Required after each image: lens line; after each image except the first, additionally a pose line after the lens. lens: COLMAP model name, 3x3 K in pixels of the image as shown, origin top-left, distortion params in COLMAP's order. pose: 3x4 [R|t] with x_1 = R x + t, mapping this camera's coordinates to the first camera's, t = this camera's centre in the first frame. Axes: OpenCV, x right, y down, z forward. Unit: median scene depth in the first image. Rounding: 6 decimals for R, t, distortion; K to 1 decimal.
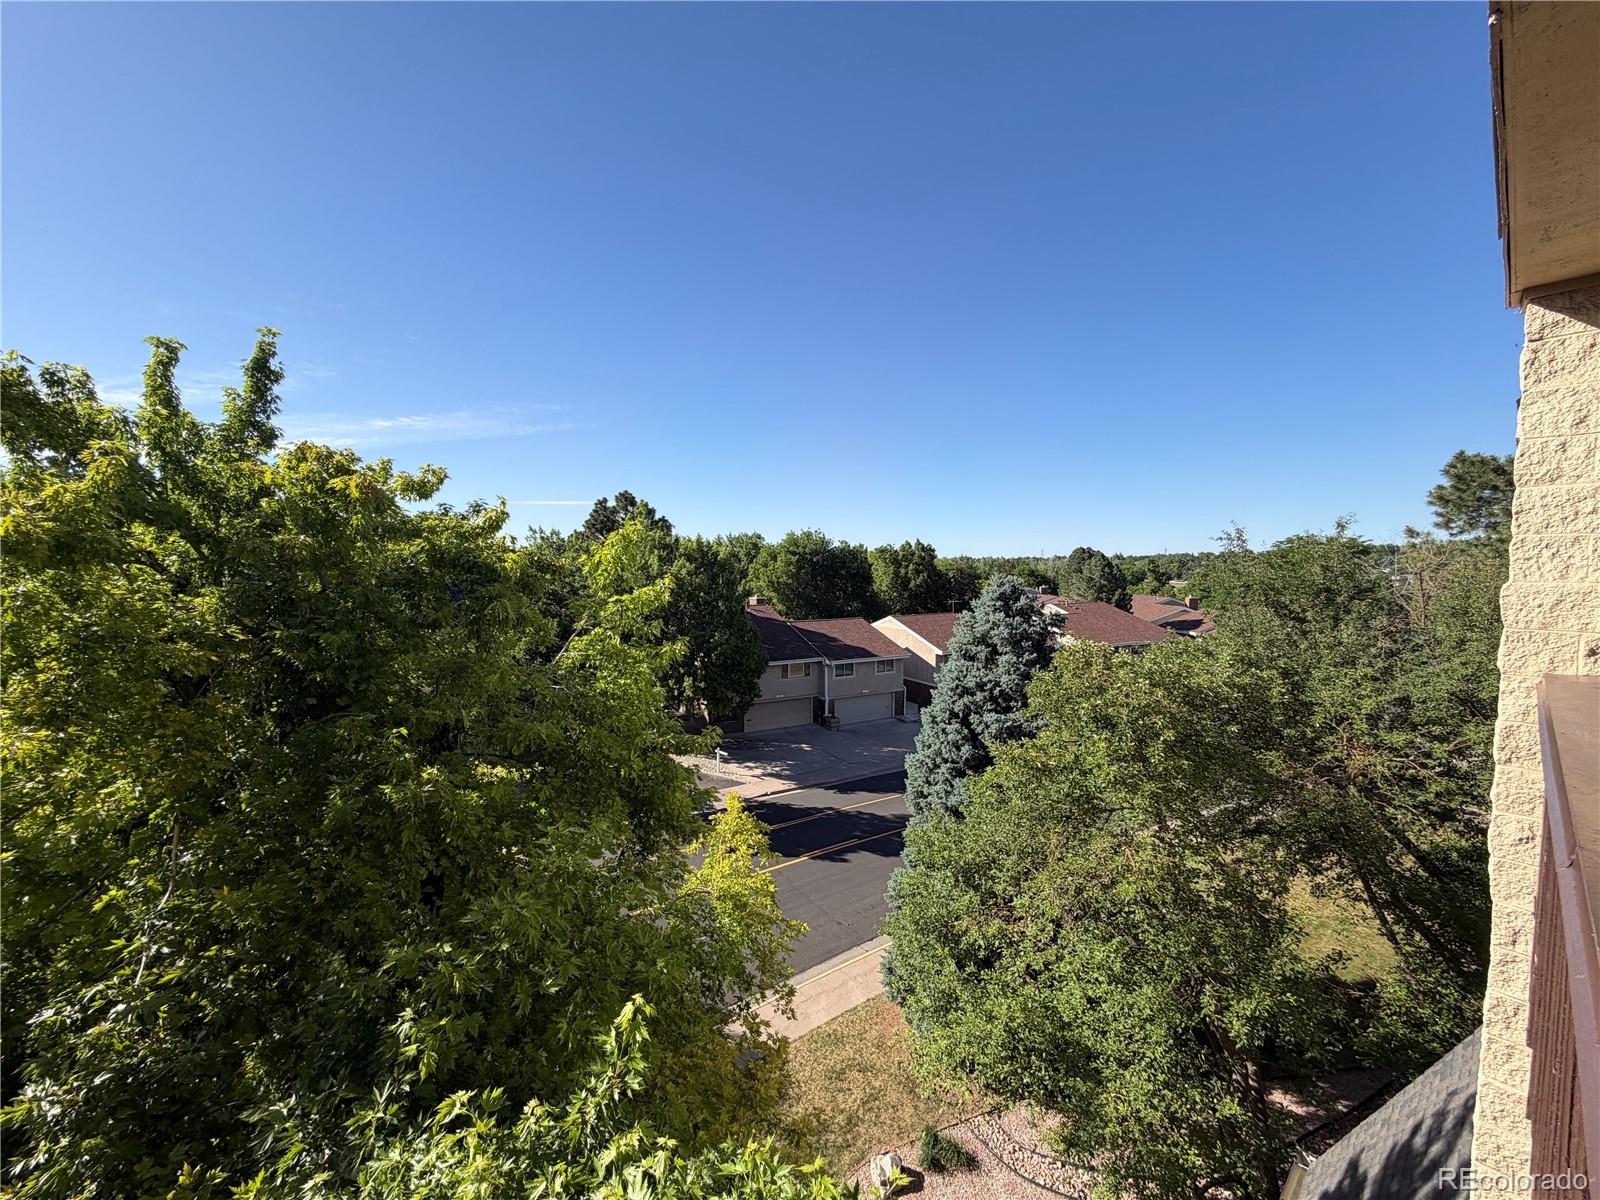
lens RADIAL K [[640.1, 0, 797.6], [0, 640.1, 601.1], [0, 0, 1]] dist [0.003297, -0.000073]
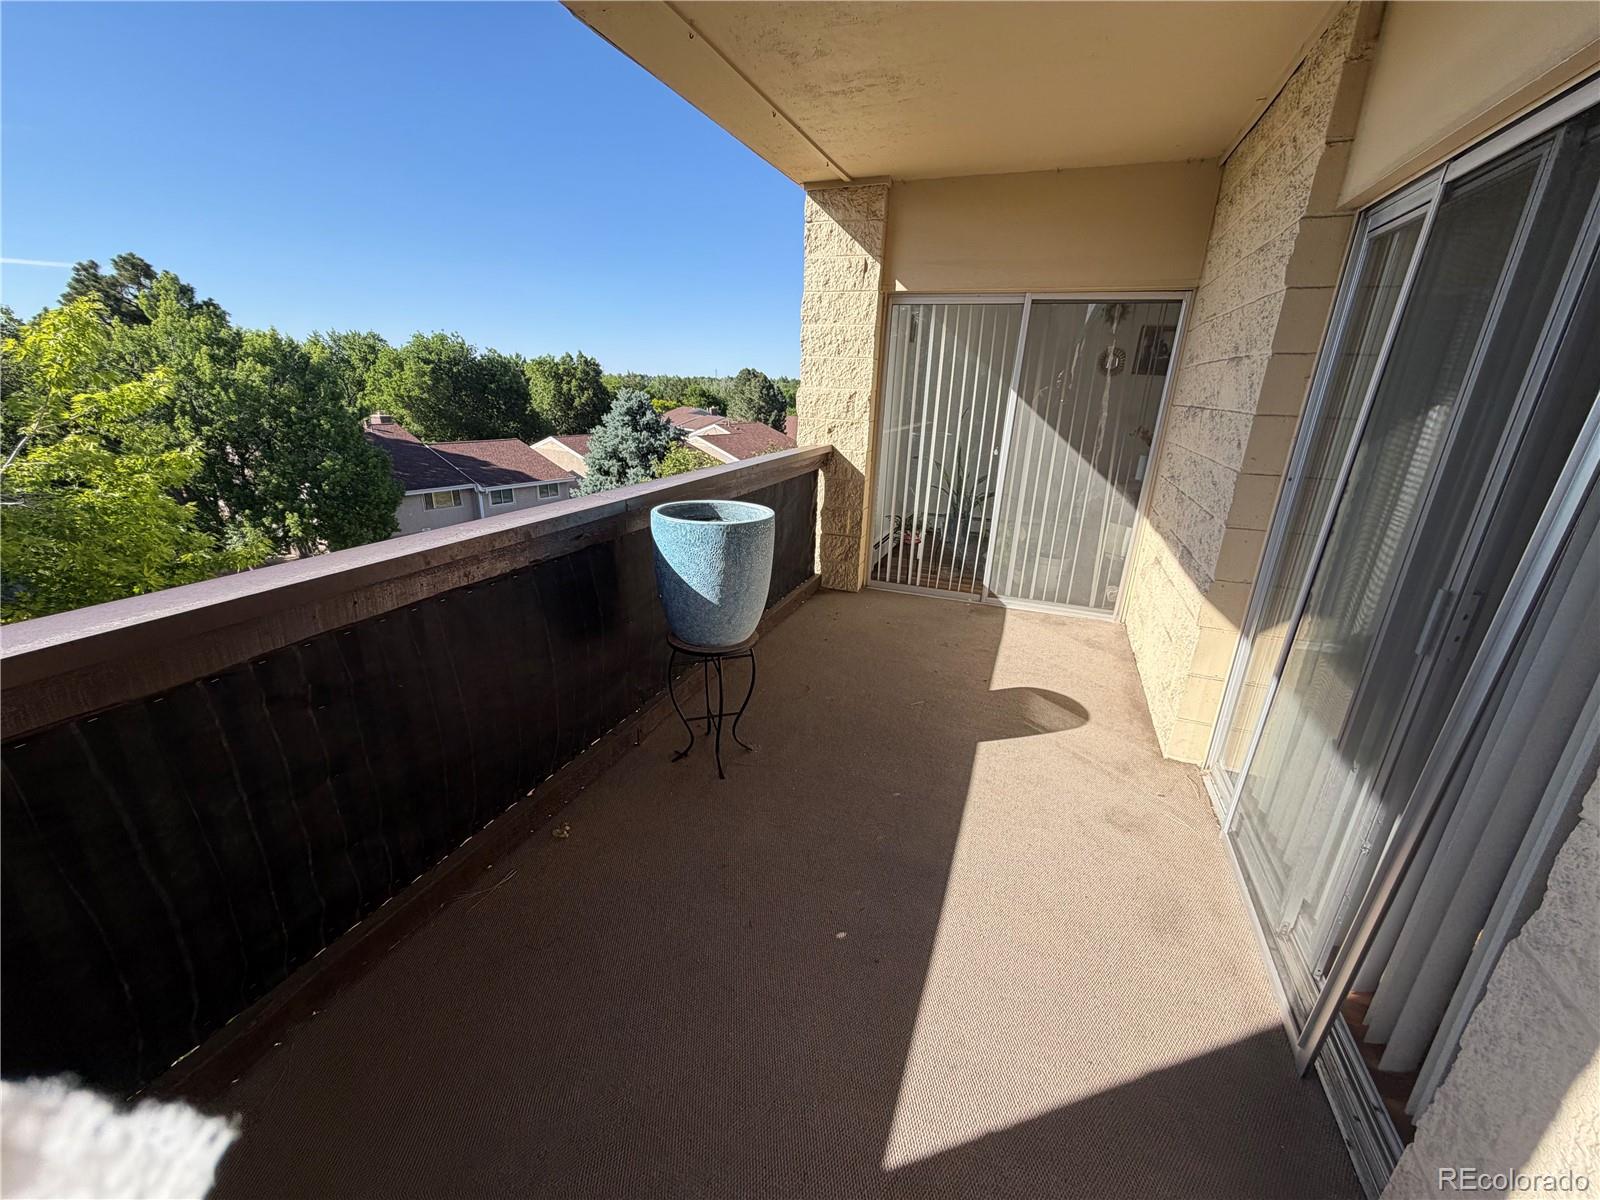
lens RADIAL K [[640.1, 0, 796.6], [0, 640.1, 599.3], [0, 0, 1]] dist [0.003297, -0.000073]
pose [[0.886430, -0.119381, 0.447202, 0.057366], [-0.003764, 0.964275, 0.264877, 0.010531], [-0.462847, -0.236478, 0.854313, -0.089748]]
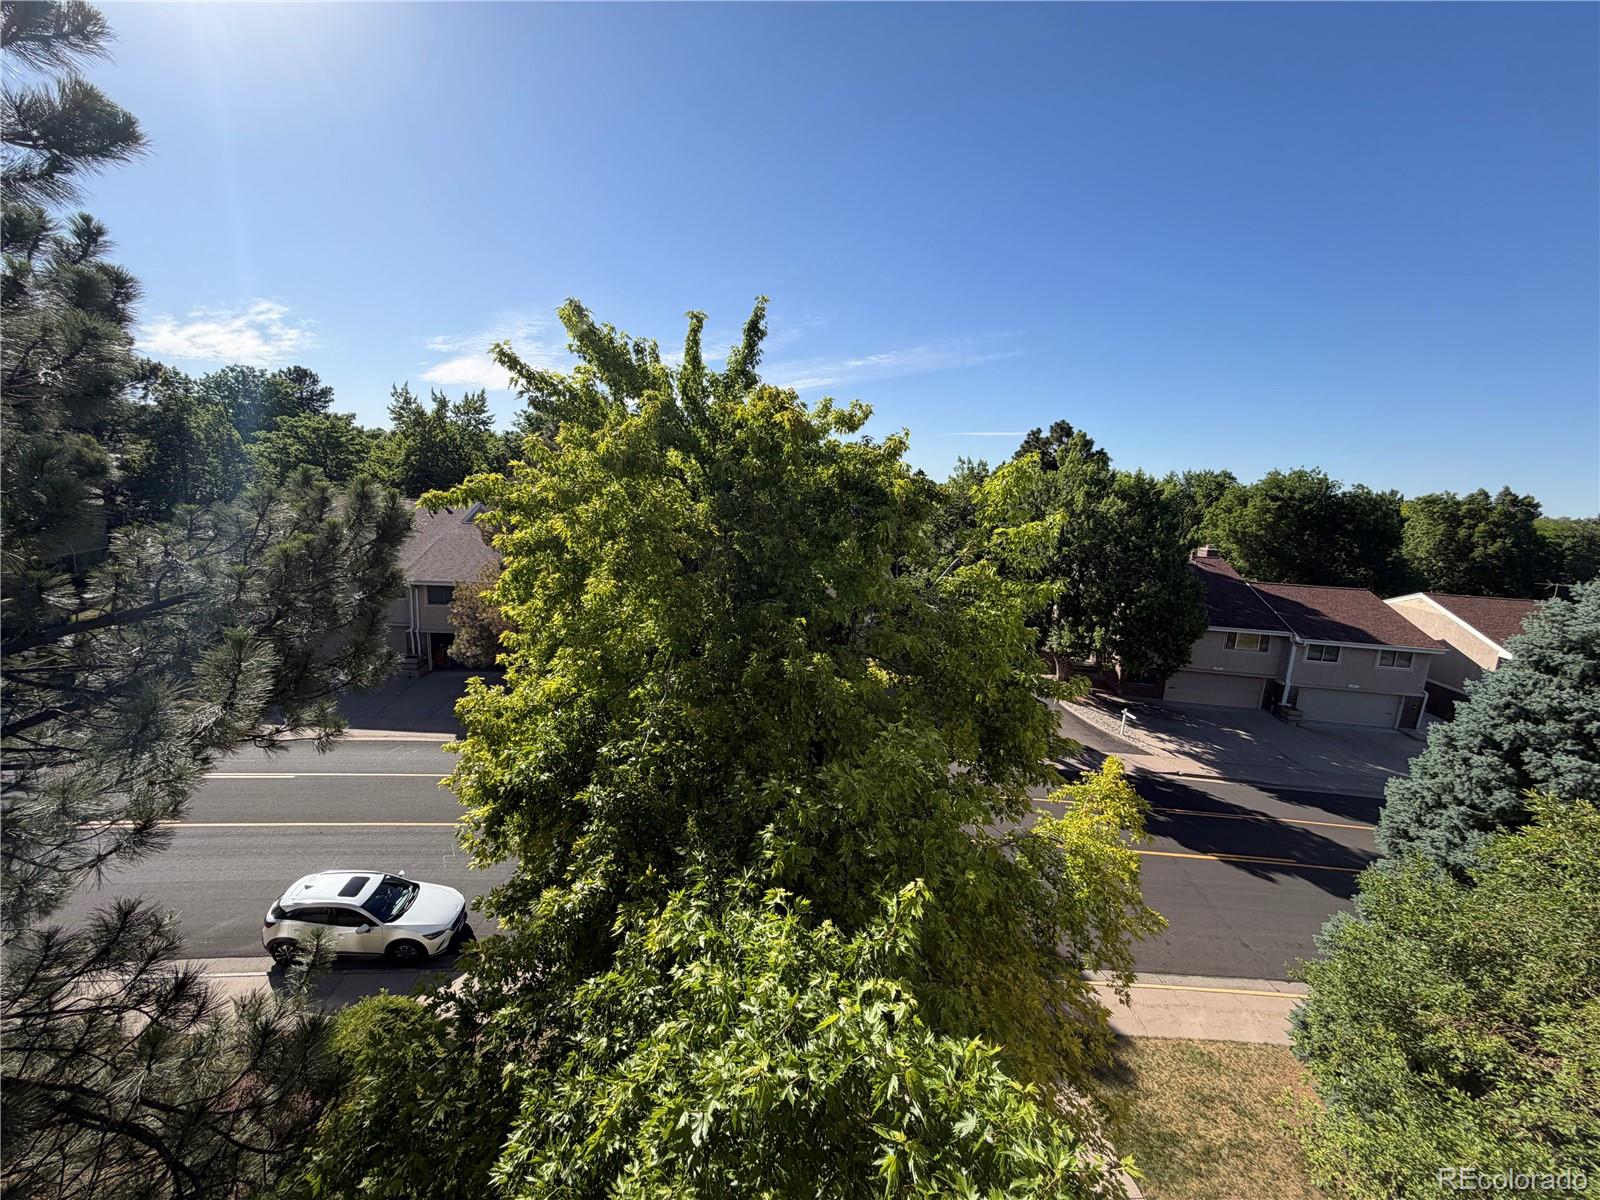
lens RADIAL K [[640.1, 0, 795.2], [0, 640.1, 600.8], [0, 0, 1]] dist [0.003297, -0.000073]
pose [[0.796741, 0.150828, -0.585196, 0.027099], [-0.090030, 0.987172, 0.131857, 0.000703], [0.597577, -0.052371, 0.800099, -0.000738]]
